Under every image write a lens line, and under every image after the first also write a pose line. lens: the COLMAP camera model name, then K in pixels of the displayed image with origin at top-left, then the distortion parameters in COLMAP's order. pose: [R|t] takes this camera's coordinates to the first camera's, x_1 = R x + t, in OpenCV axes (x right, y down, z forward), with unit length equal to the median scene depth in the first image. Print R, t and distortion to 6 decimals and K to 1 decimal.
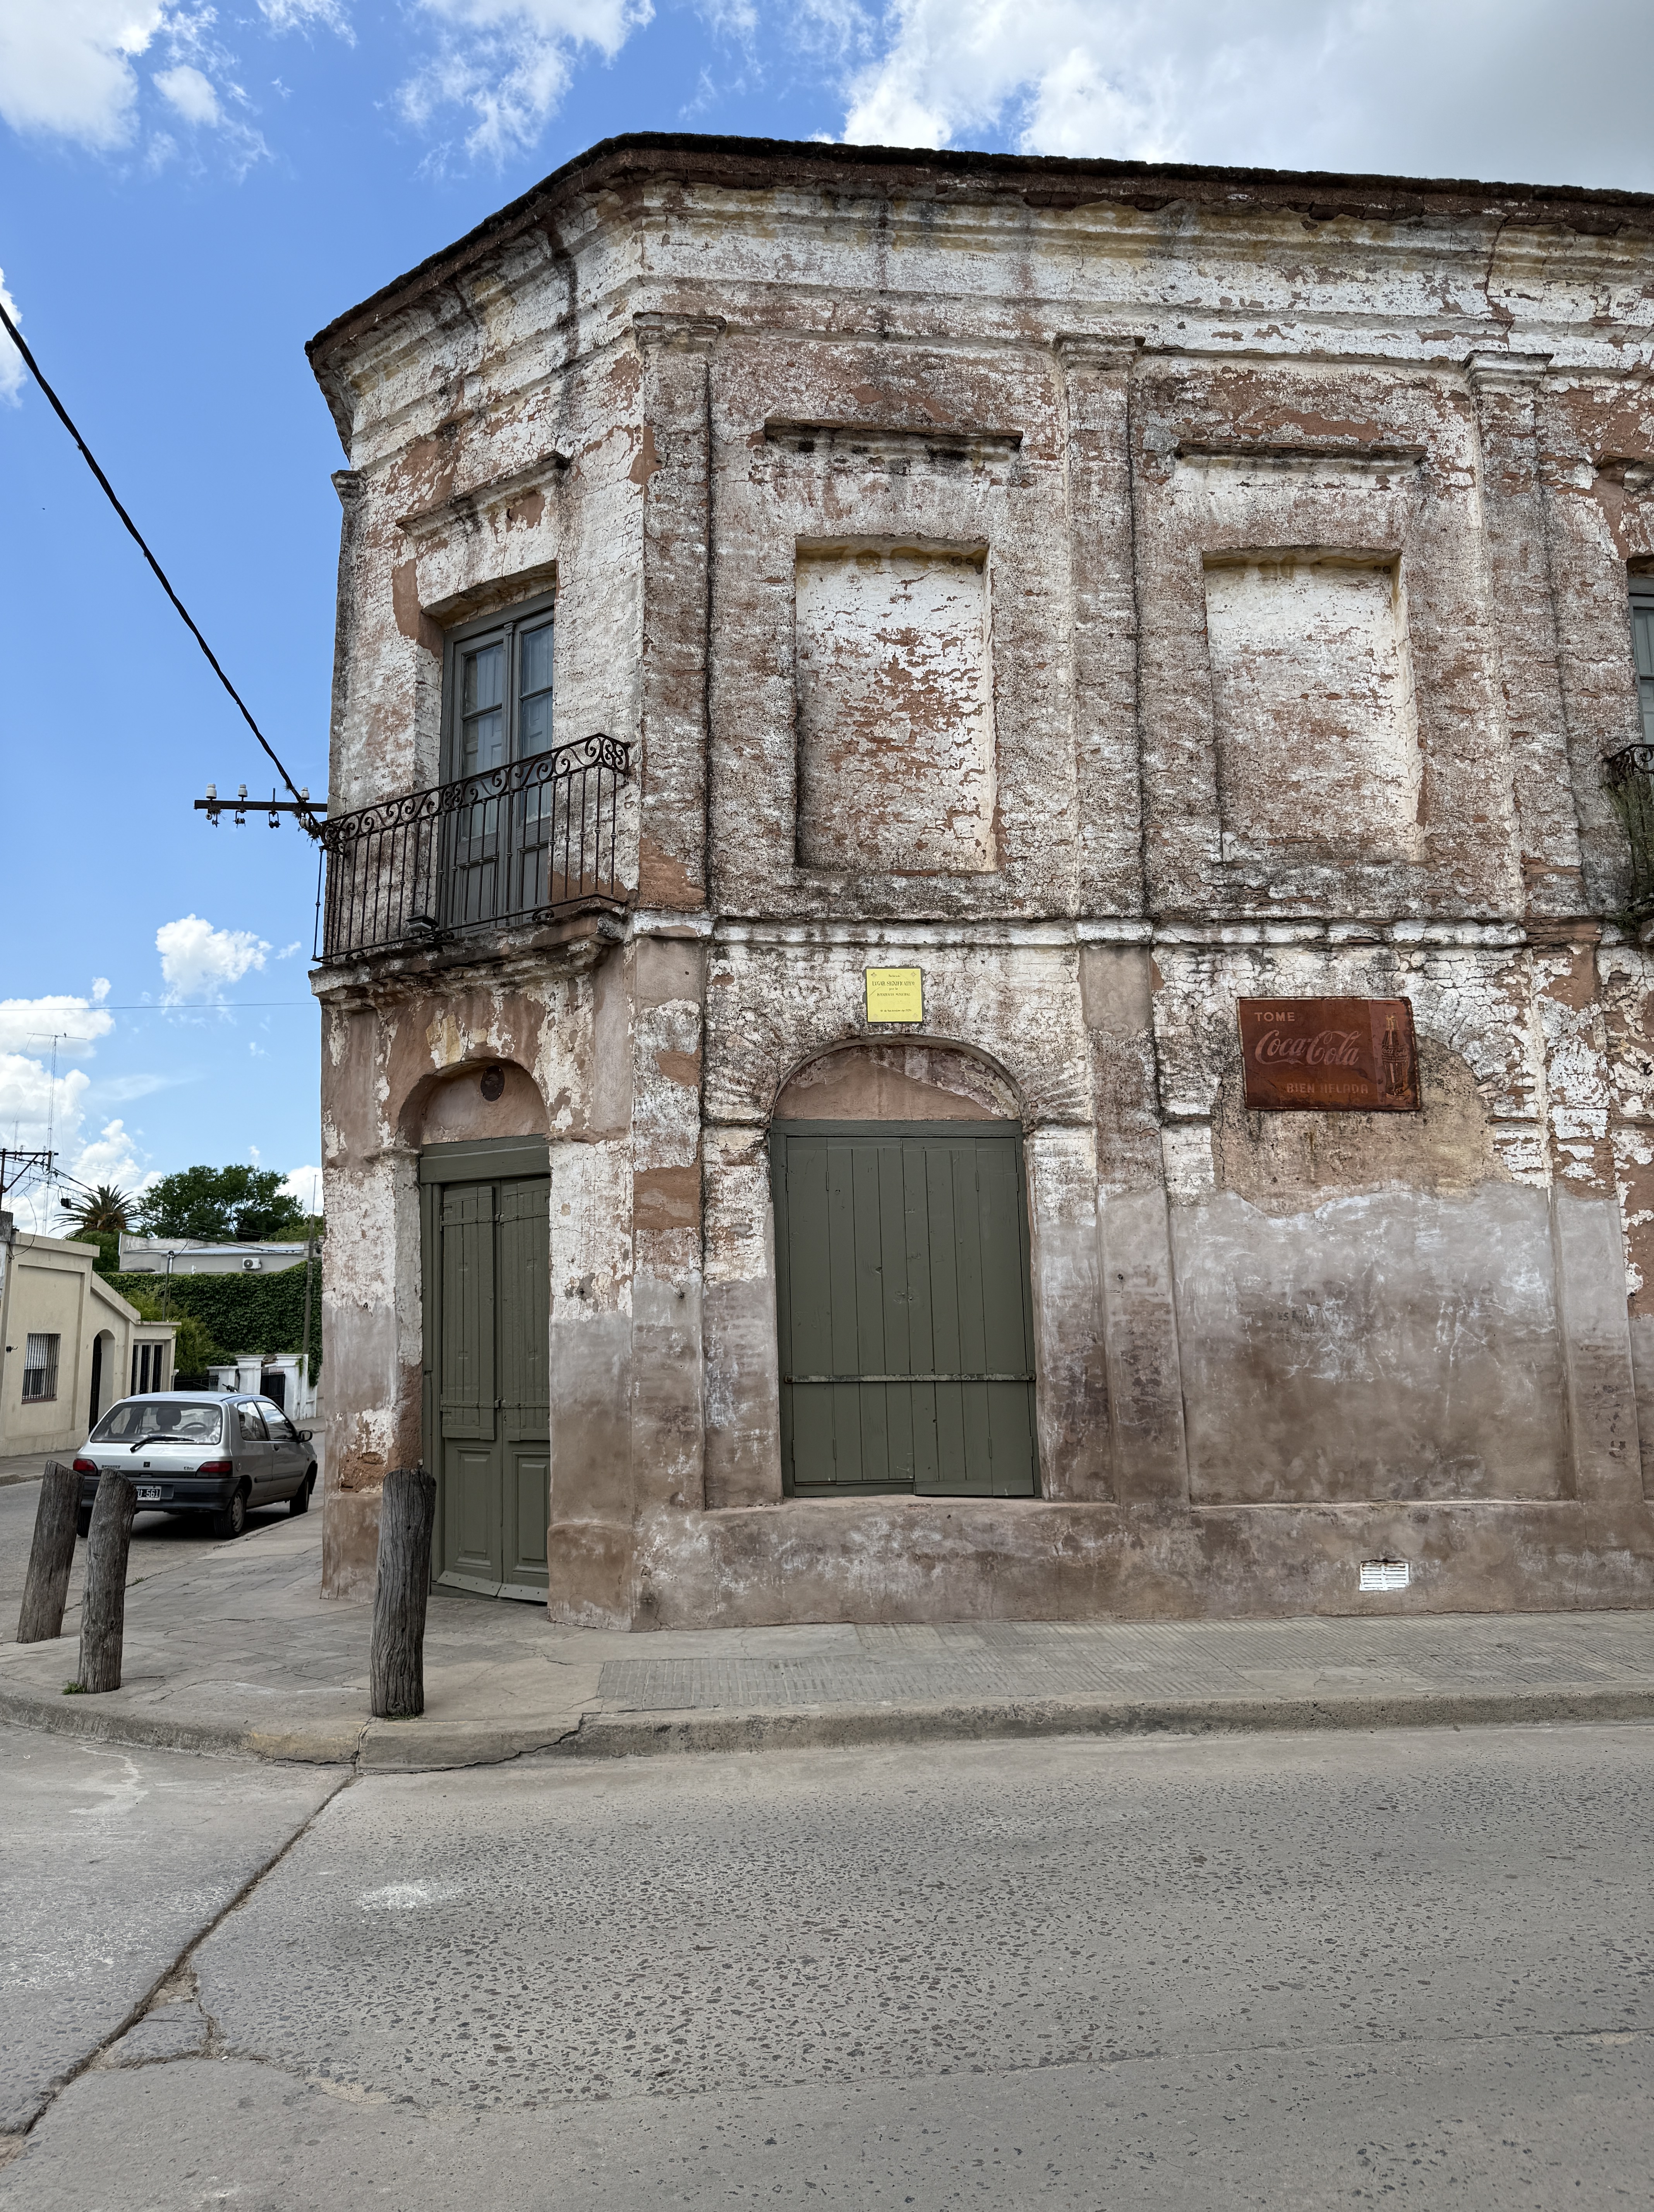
lens RADIAL K [[1540.8, 0, 803.9], [0, 1540.8, 1112.9], [0, 0, 1]] dist [0.070073, -0.047078]
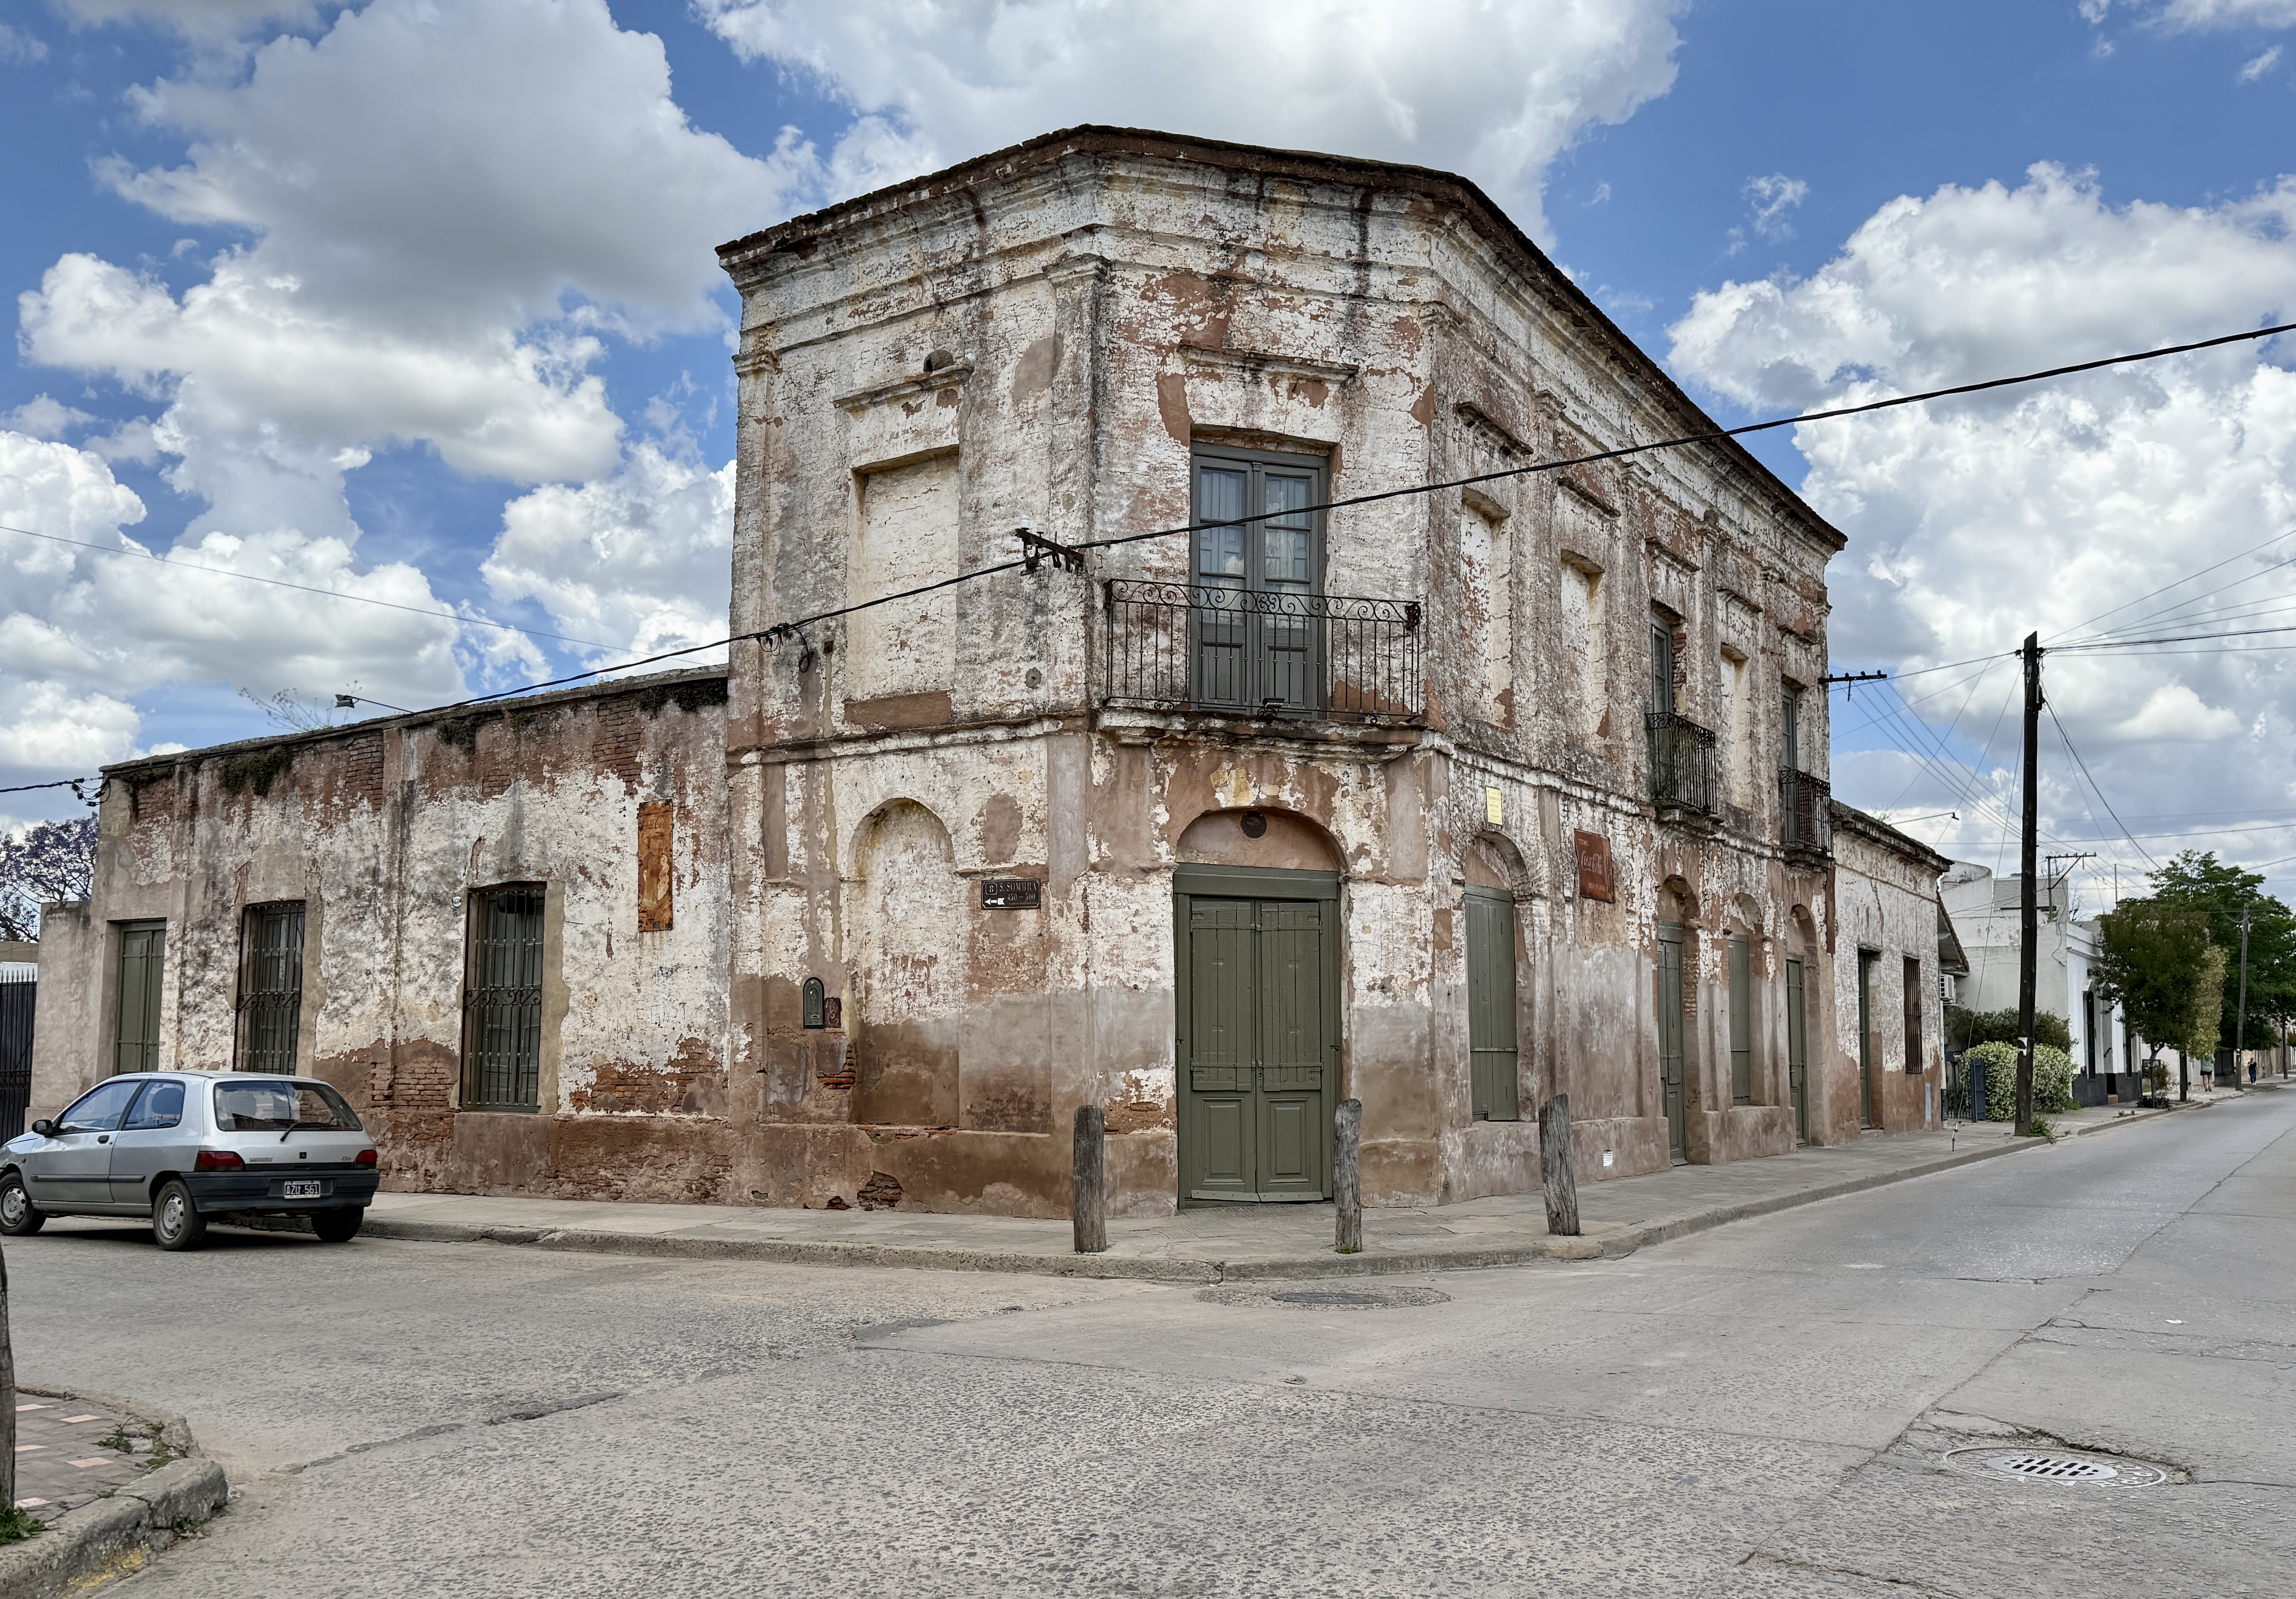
lens RADIAL K [[1862.3, 0, 1091.1], [0, 1862.3, 912.9], [0, 0, 1]] dist [0.148560, 0.013381]
pose [[0.624790, 0.069306, 0.777711, -1.588012], [-0.126485, 0.991880, 0.013223, 0.054379], [-0.770479, -0.106630, 0.628483, 0.102543]]
